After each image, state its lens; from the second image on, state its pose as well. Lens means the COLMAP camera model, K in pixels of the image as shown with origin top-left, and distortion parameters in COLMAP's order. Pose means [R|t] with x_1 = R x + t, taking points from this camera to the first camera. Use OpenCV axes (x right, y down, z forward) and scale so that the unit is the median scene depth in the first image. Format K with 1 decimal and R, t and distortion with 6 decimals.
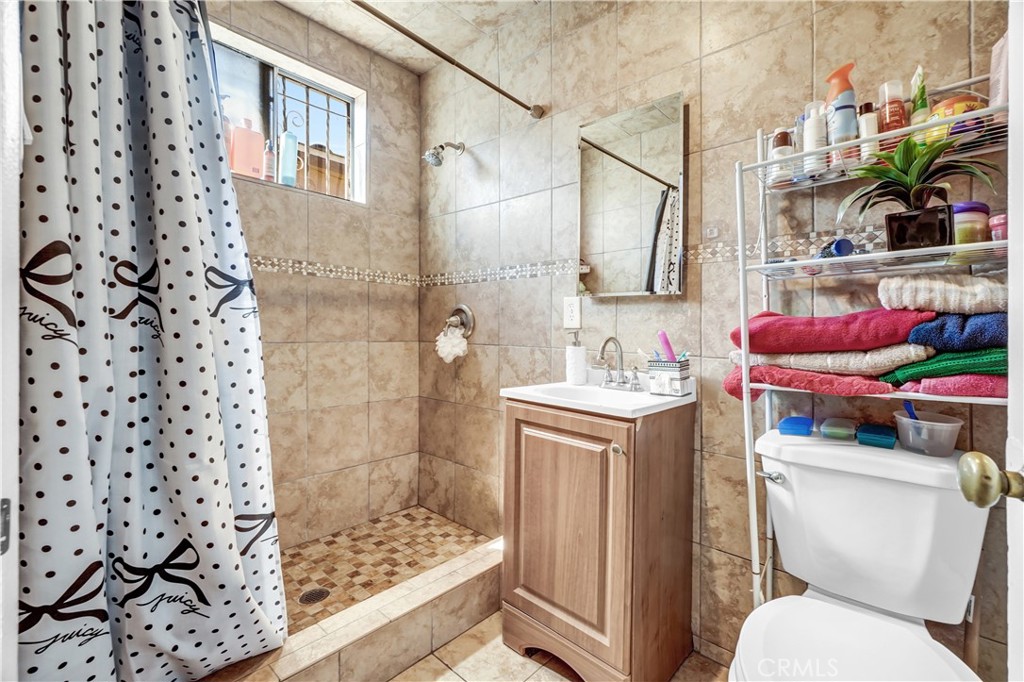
lens RADIAL K [[444.7, 0, 515.4], [0, 444.7, 336.9], [0, 0, 1]] dist [0.002465, 0.000959]
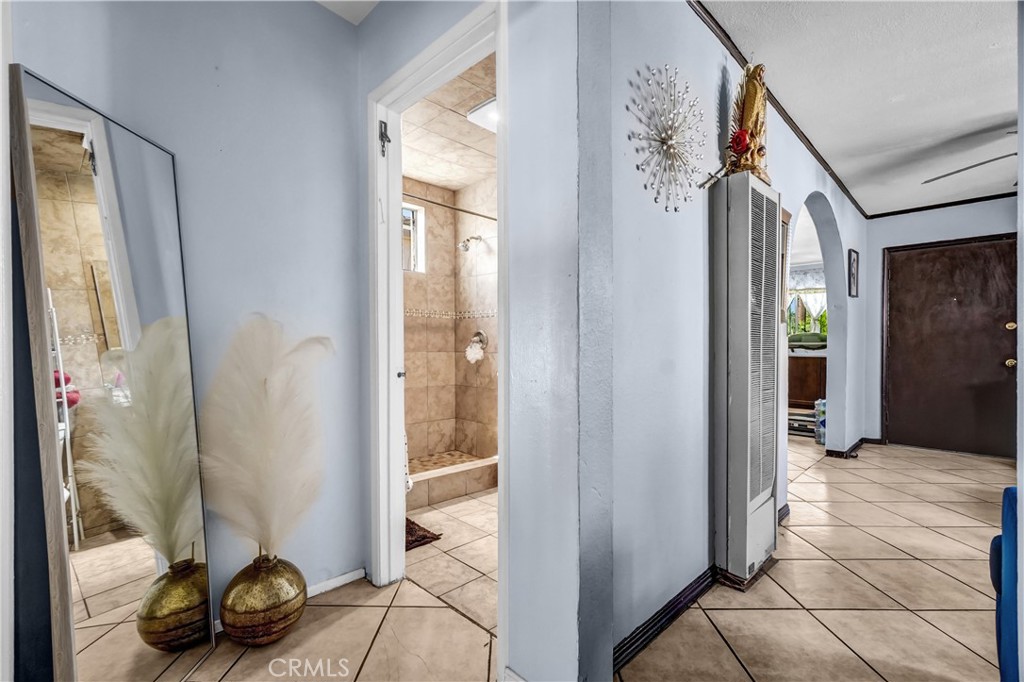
lens RADIAL K [[444.7, 0, 515.4], [0, 444.7, 336.9], [0, 0, 1]] dist [0.002465, 0.000959]
pose [[0.998518, -0.011475, -0.053193, 0.104029], [0.009776, 0.999437, -0.032091, 0.011031], [0.053531, 0.031524, 0.998068, -0.694483]]
